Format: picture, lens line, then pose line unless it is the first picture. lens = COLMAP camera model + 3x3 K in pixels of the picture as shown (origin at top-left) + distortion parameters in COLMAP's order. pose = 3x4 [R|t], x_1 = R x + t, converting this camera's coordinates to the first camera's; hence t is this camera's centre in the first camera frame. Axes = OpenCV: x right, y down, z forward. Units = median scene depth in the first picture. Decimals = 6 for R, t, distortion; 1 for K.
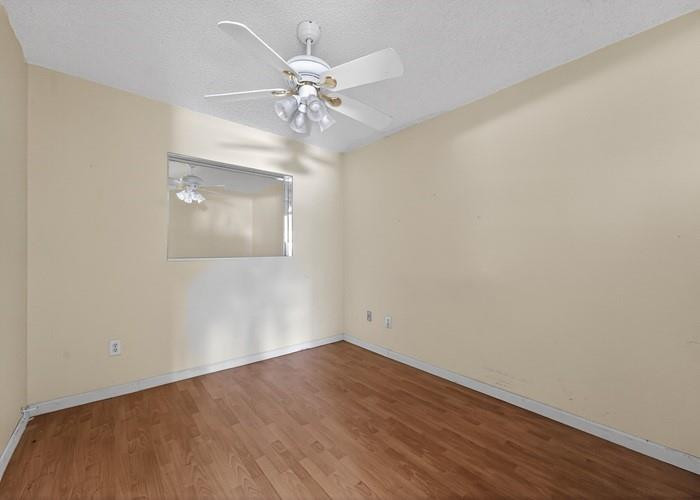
lens RADIAL K [[288.7, 0, 343.6], [0, 288.7, 248.3], [0, 0, 1]] dist [-0.000267, -0.000016]
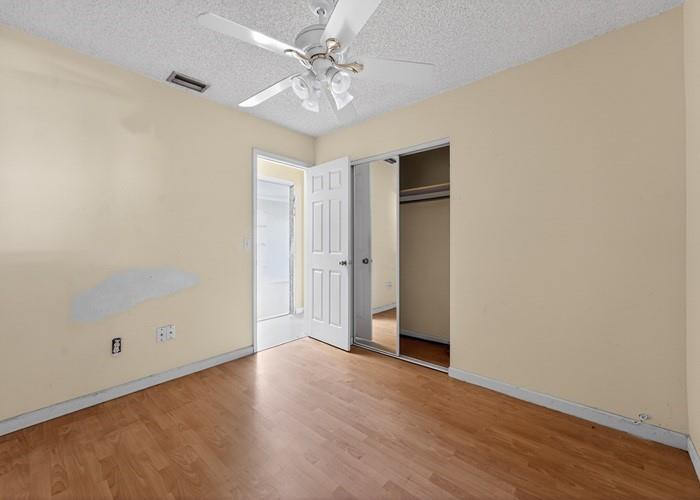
lens RADIAL K [[288.7, 0, 343.6], [0, 288.7, 248.3], [0, 0, 1]] dist [-0.000267, -0.000016]
pose [[-0.986428, 0.000411, -0.164192, -0.040101], [0.000417, 1.000000, -0.000005, 0.039930], [0.164192, -0.000073, -0.986428, 1.945207]]
